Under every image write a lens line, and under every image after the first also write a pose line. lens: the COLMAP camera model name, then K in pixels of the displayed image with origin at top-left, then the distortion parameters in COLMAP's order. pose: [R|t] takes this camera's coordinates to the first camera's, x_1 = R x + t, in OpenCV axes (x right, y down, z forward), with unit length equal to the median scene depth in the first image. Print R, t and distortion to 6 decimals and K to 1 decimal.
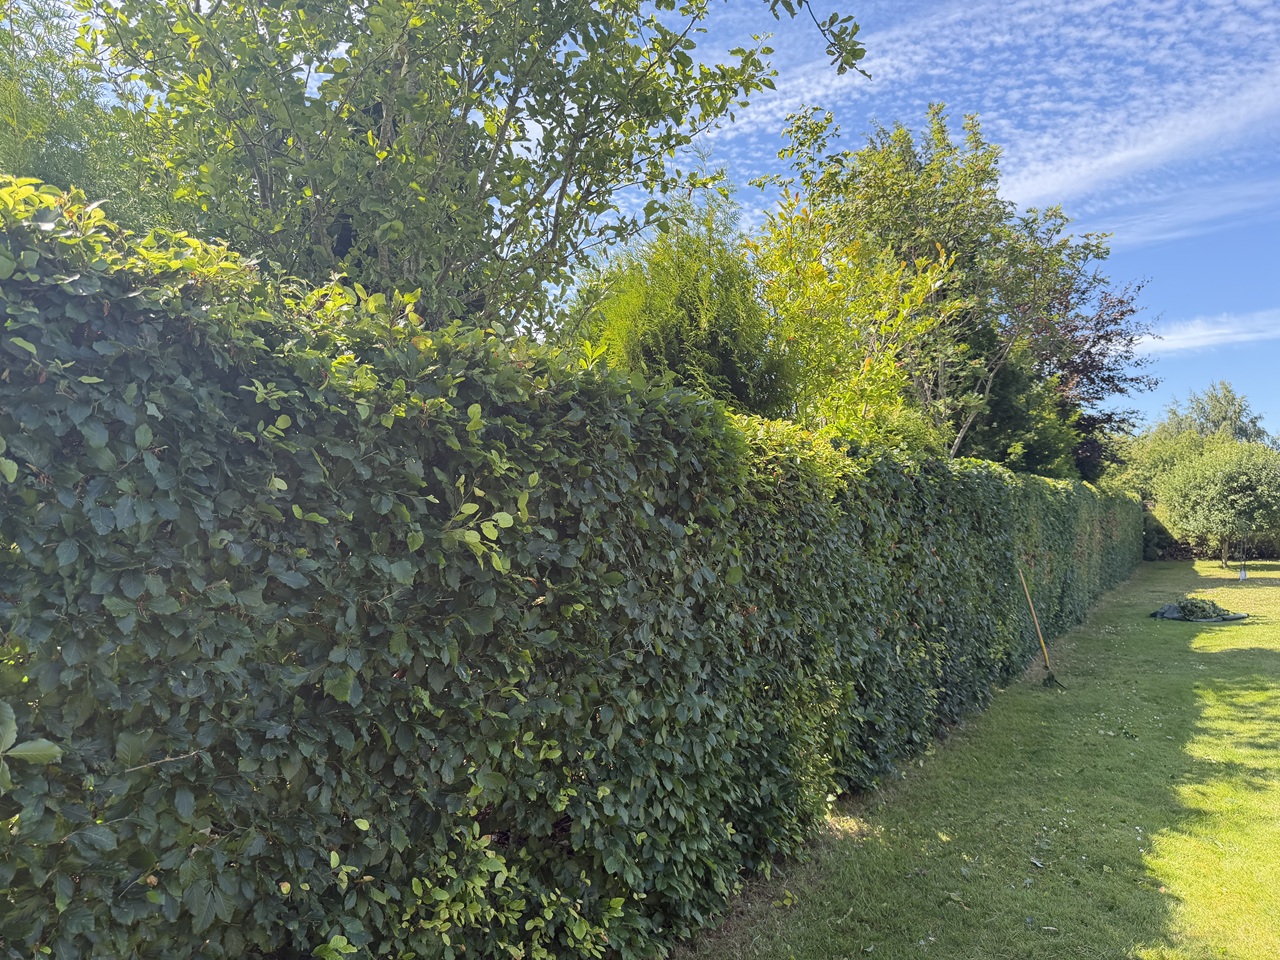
lens RADIAL K [[917.3, 0, 643.4], [0, 917.3, 480.6], [0, 0, 1]] dist [0.075060, -0.095316]
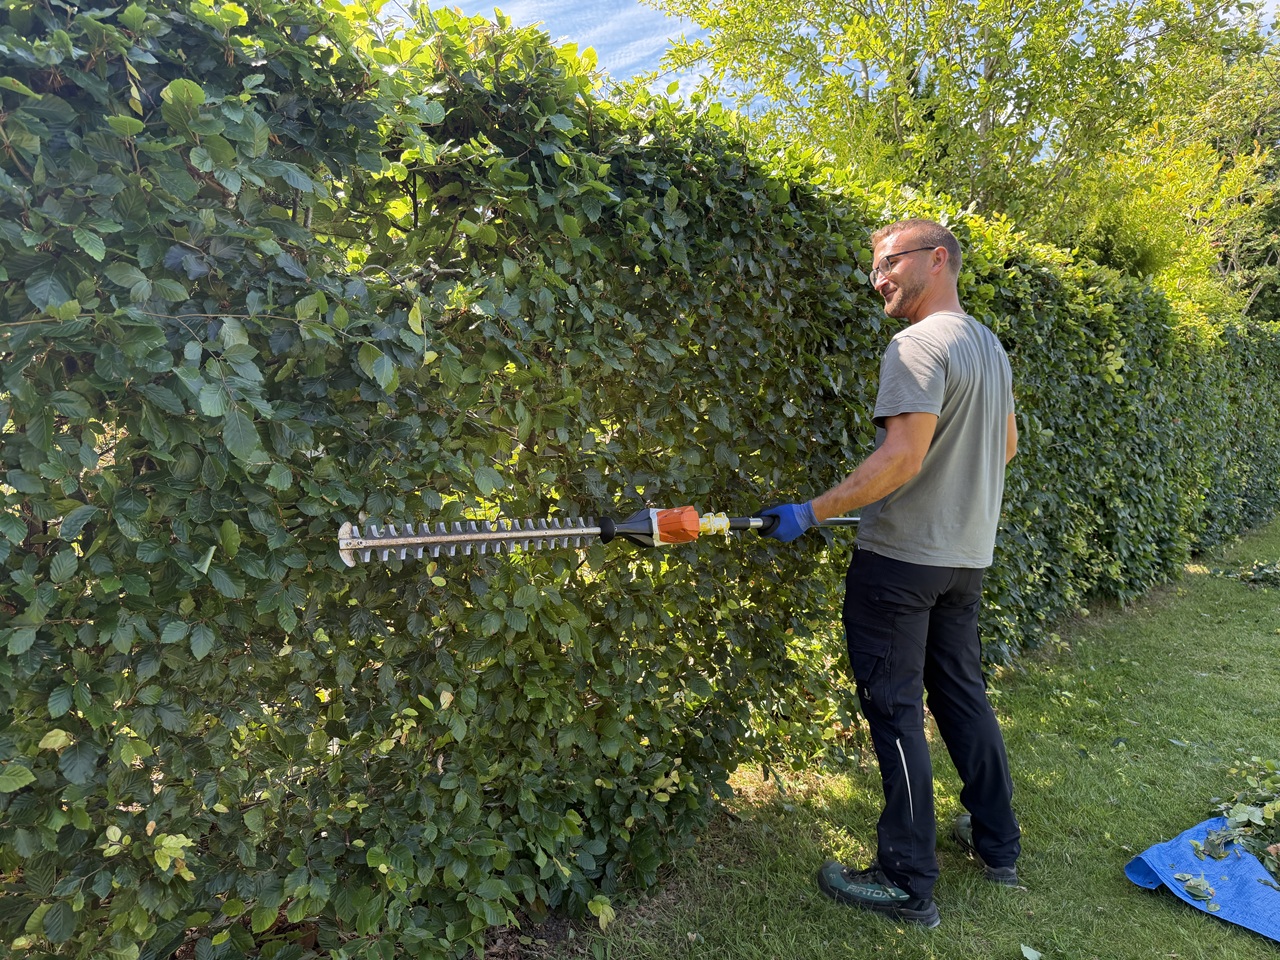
lens RADIAL K [[909.0, 0, 626.0], [0, 909.0, 483.7], [0, 0, 1]] dist [0.062076, -0.091880]
pose [[0.980082, 0.016705, -0.197890, -0.473022], [0.012230, 0.989488, 0.144099, 0.004290], [0.198216, -0.143649, 0.969575, -0.734049]]
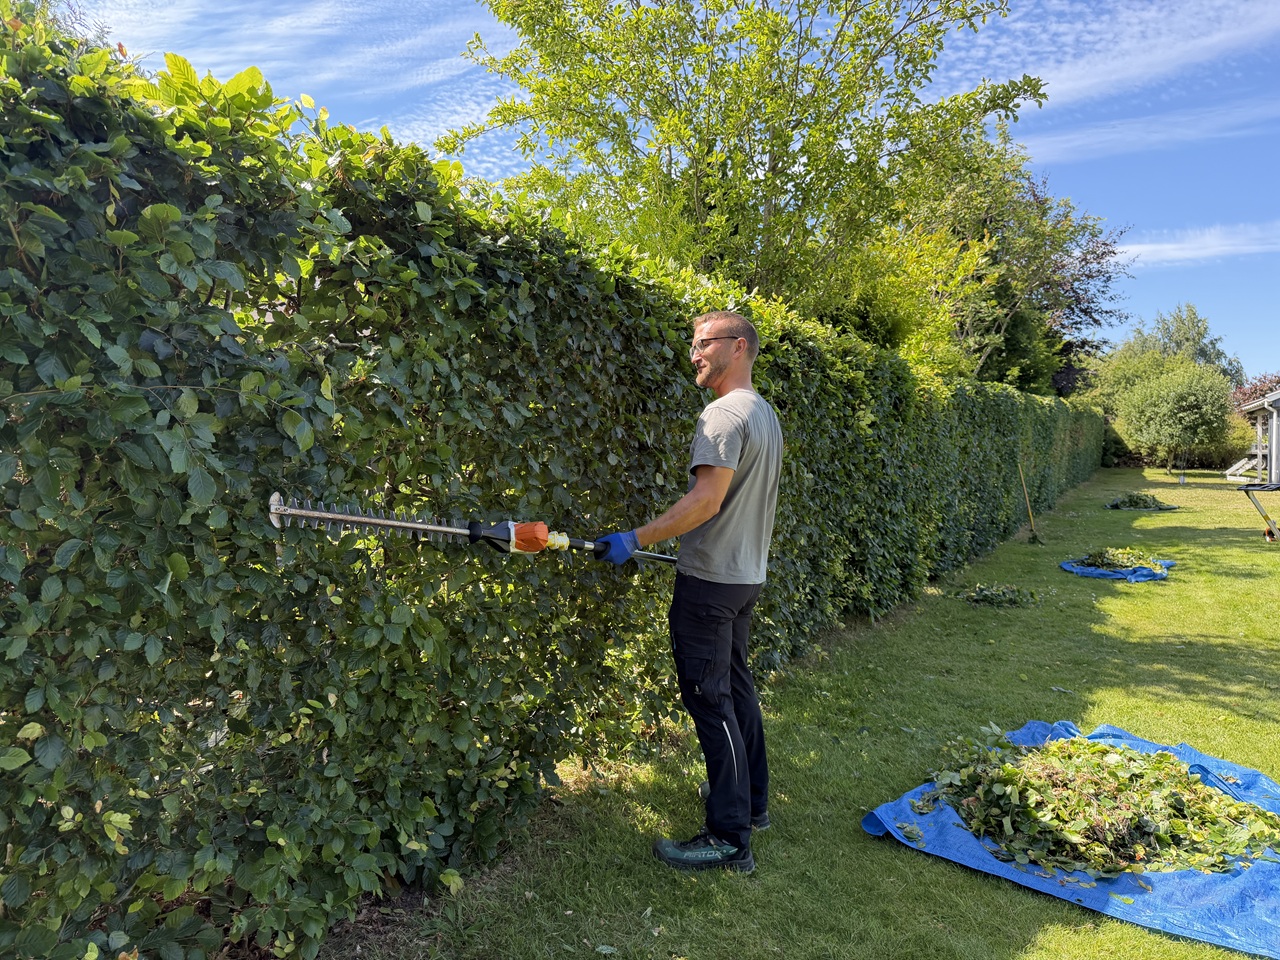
lens RADIAL K [[917.3, 0, 643.4], [0, 917.3, 480.6], [0, 0, 1]] dist [0.075060, -0.095316]
pose [[0.998795, 0.031676, 0.037475, -0.490072], [-0.035621, 0.993320, 0.109758, -0.022975], [-0.033748, -0.110960, 0.993252, -0.870863]]
